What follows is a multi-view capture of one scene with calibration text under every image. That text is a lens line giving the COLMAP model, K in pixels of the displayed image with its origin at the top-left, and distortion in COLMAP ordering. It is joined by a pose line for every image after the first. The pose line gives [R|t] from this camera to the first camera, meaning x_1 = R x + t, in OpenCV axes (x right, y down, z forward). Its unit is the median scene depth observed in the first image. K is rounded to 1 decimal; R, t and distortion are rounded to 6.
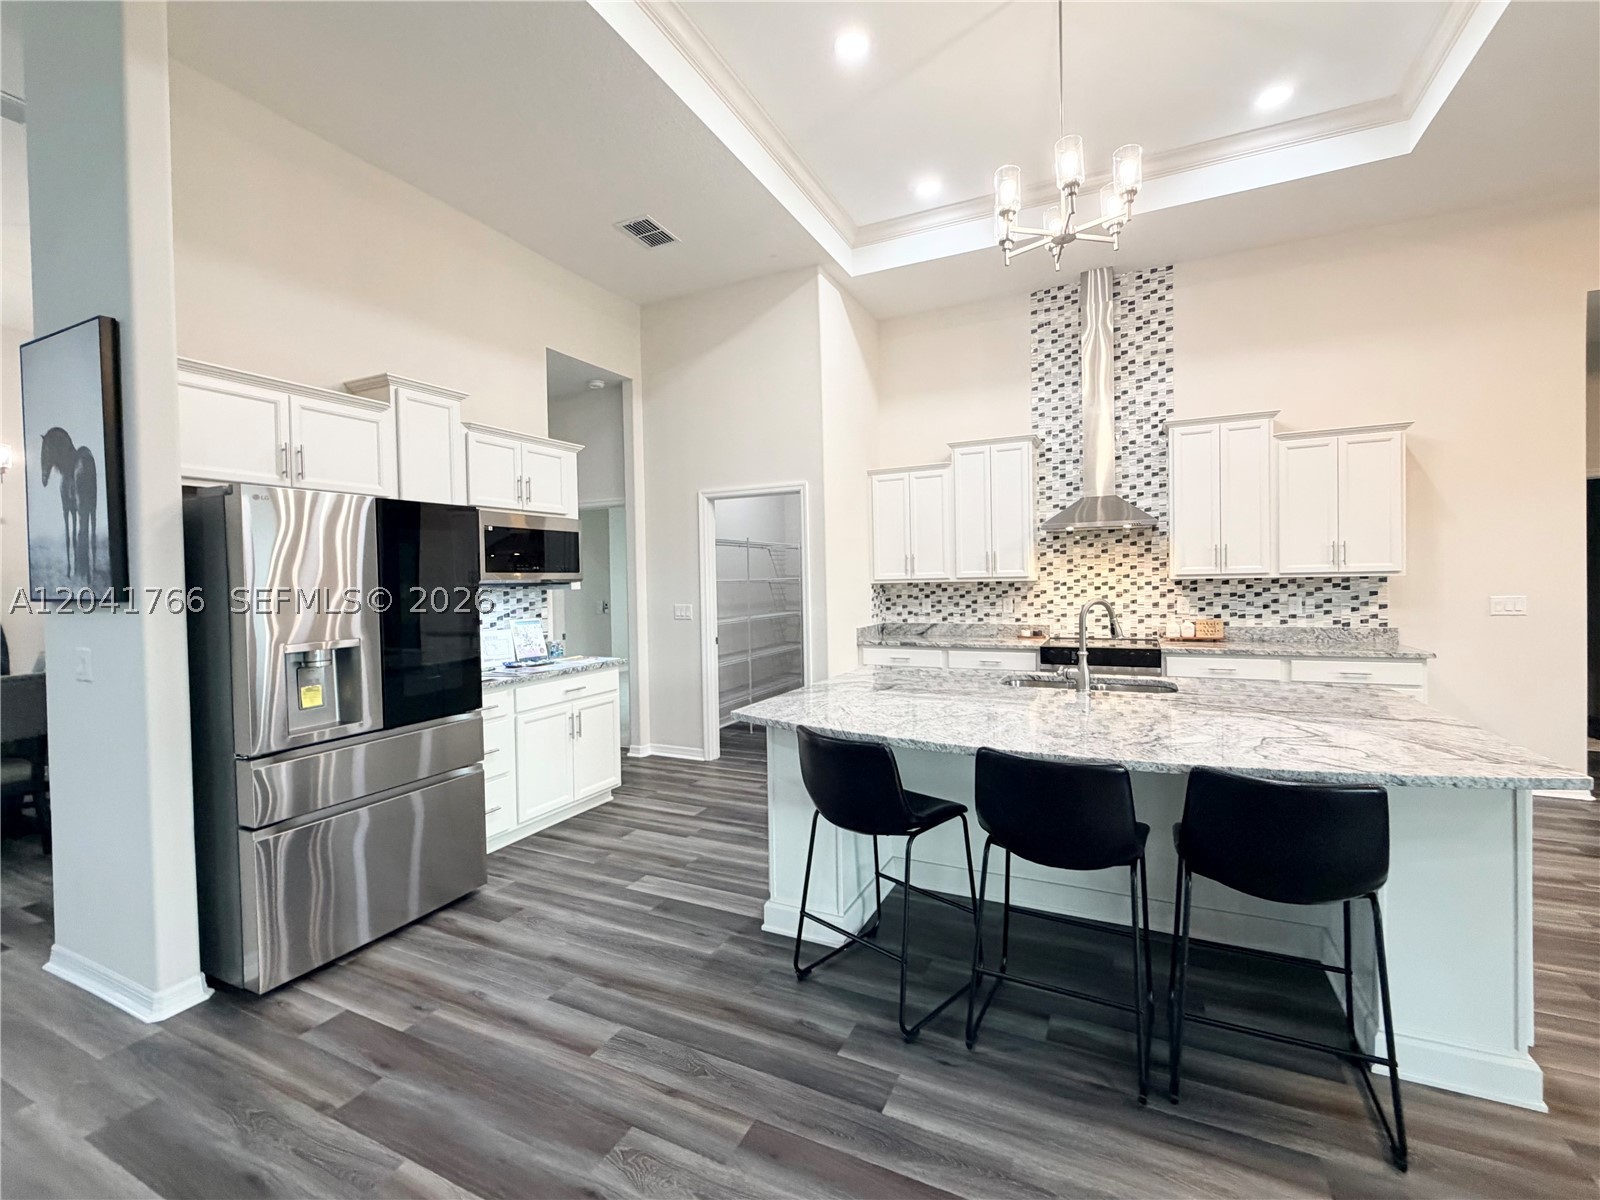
lens RADIAL K [[681.8, 0, 863.2], [0, 681.8, 590.8], [0, 0, 1]] dist [-0.000904, 0.000265]
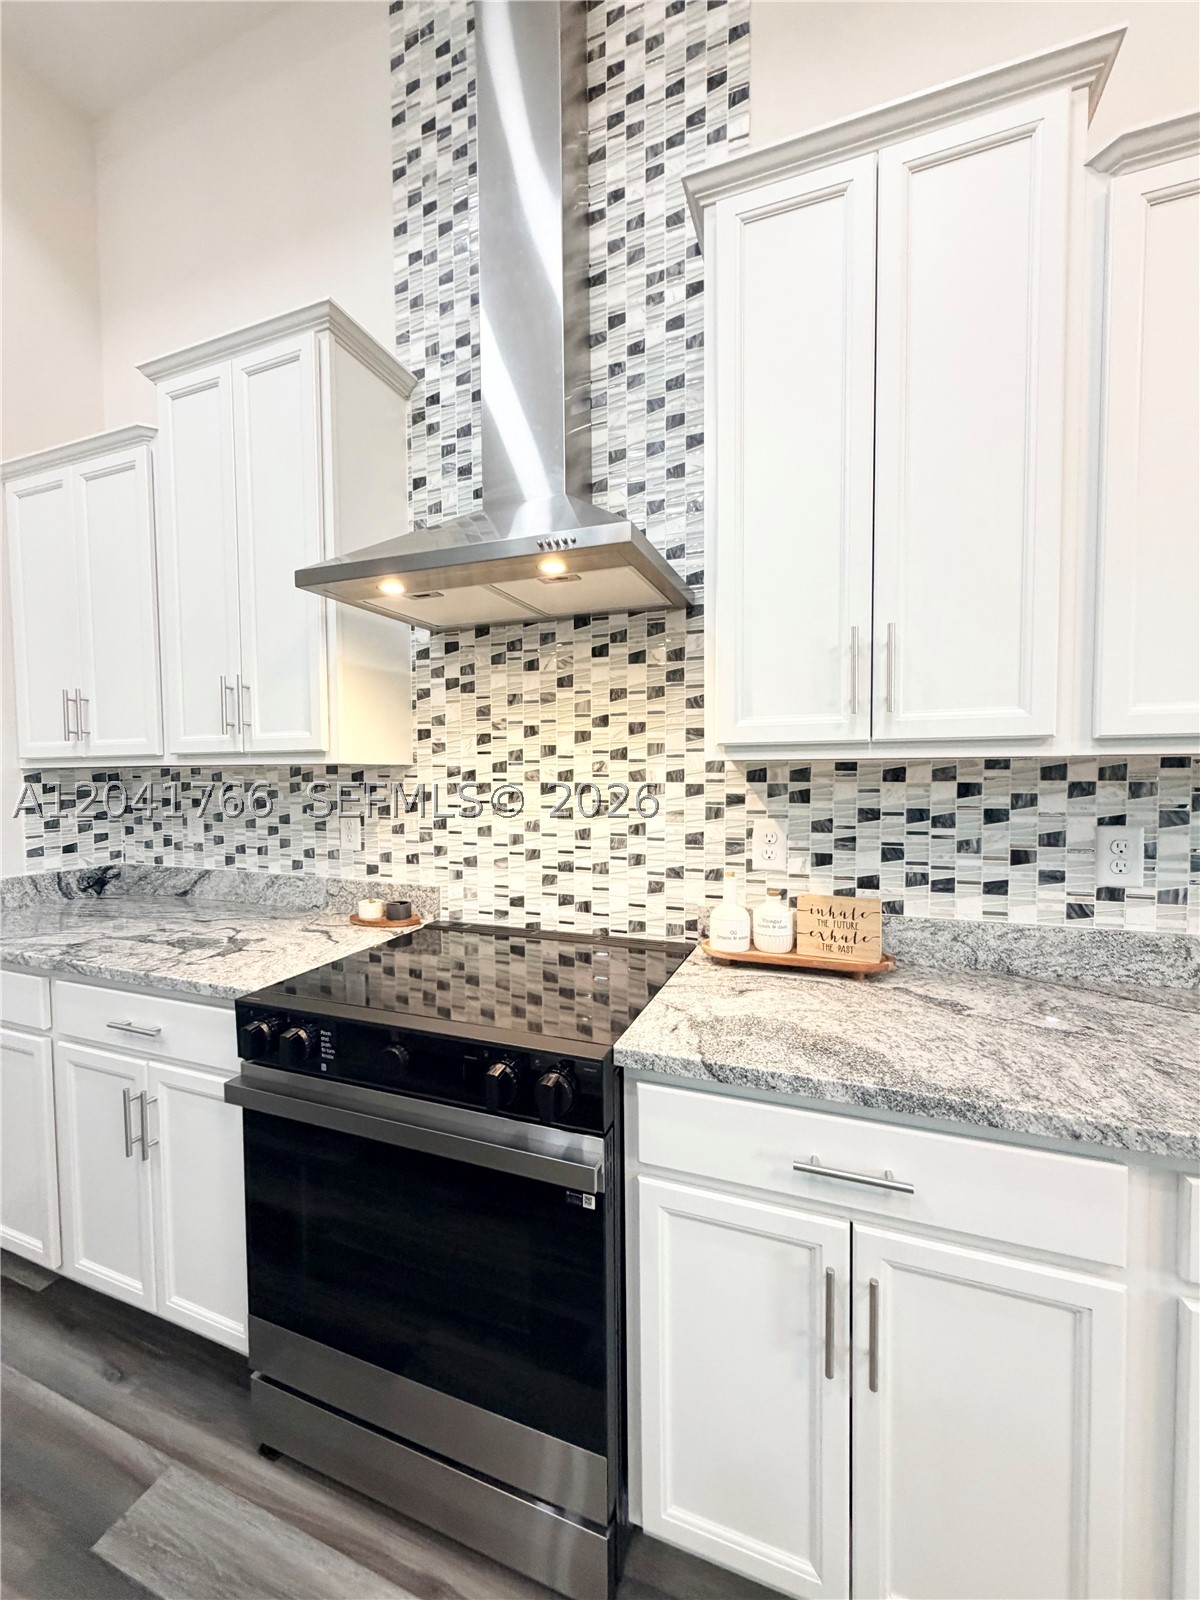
lens RADIAL K [[681.8, 0, 630.7], [0, 681.8, 804.5], [0, 0, 1]] dist [-0.000904, 0.000265]
pose [[0.998539, 0.012233, 0.052624, 0.378953], [-0.013429, 0.999658, 0.022443, -0.004126], [-0.052331, -0.023117, 0.998362, 0.666683]]
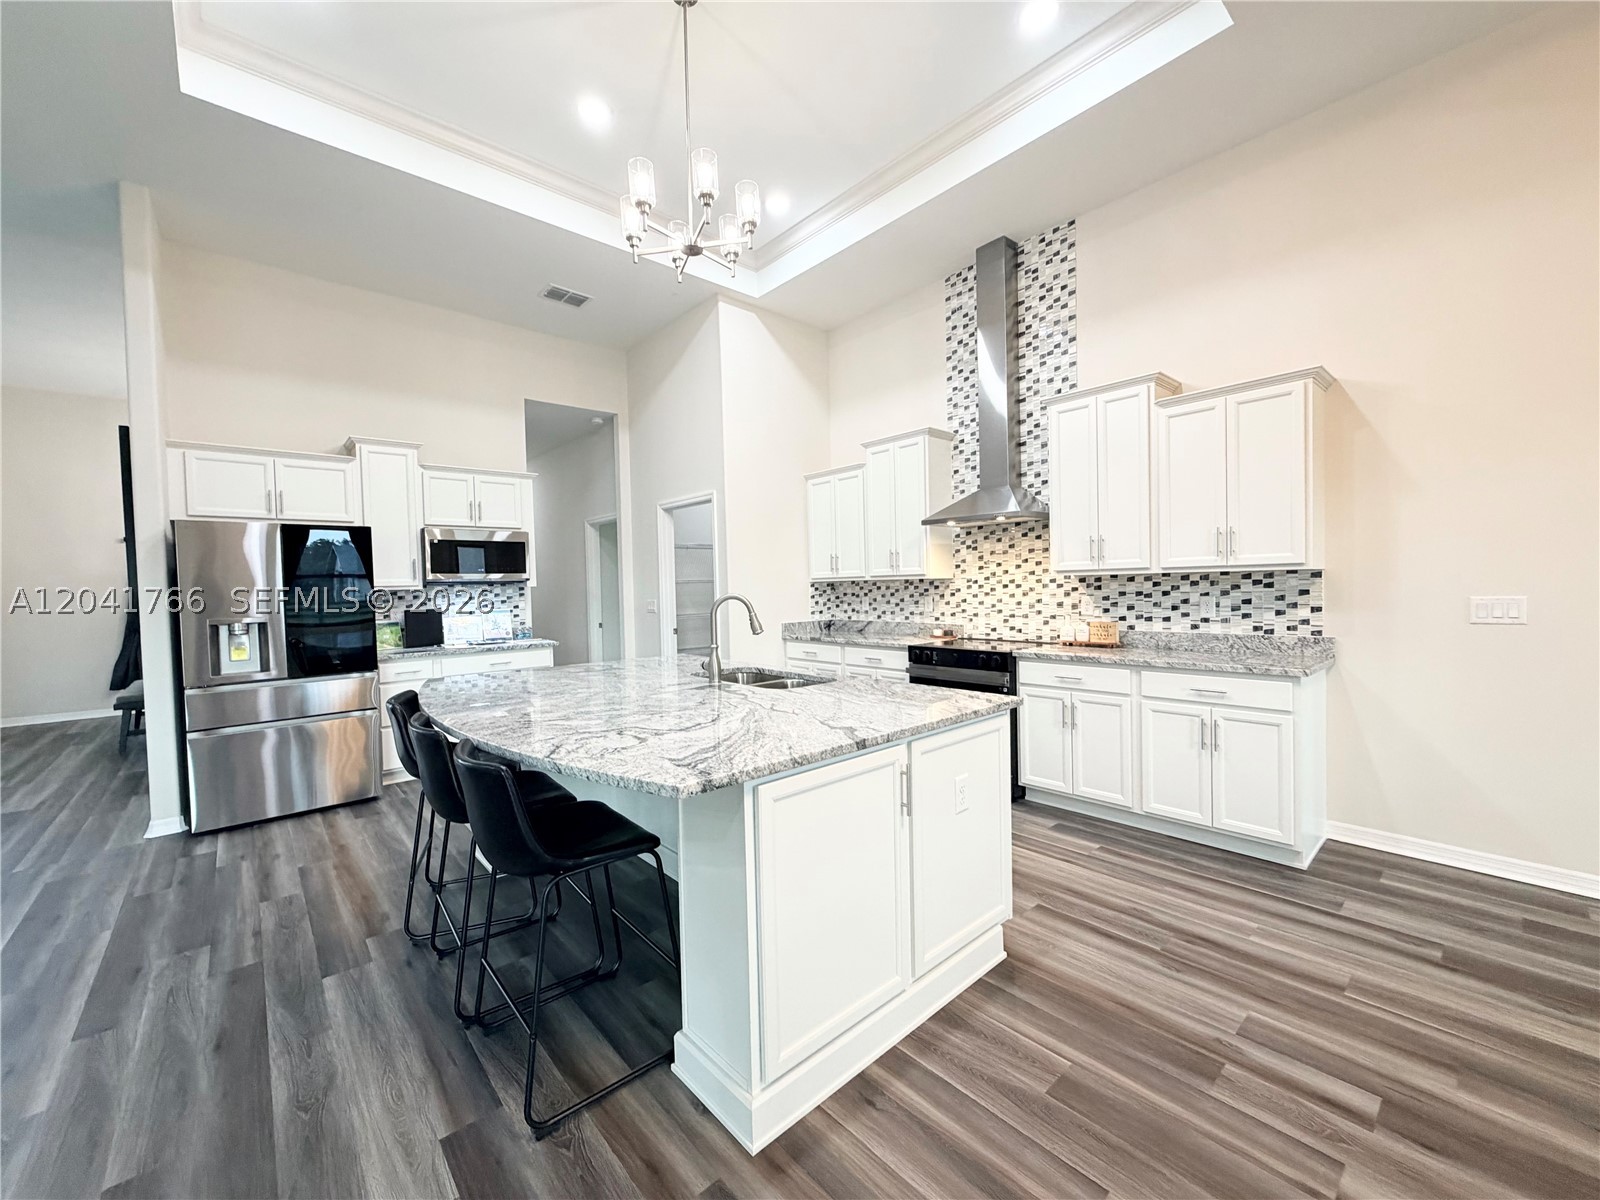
lens RADIAL K [[649.7, 0, 809.0], [0, 649.7, 602.7], [0, 0, 1]] dist [-0.000838, 0.000197]
pose [[0.913701, 0.010708, -0.406246, 0.472978], [-0.003835, 0.999836, 0.017726, 0.003984], [0.406369, -0.014639, 0.913592, 0.083550]]
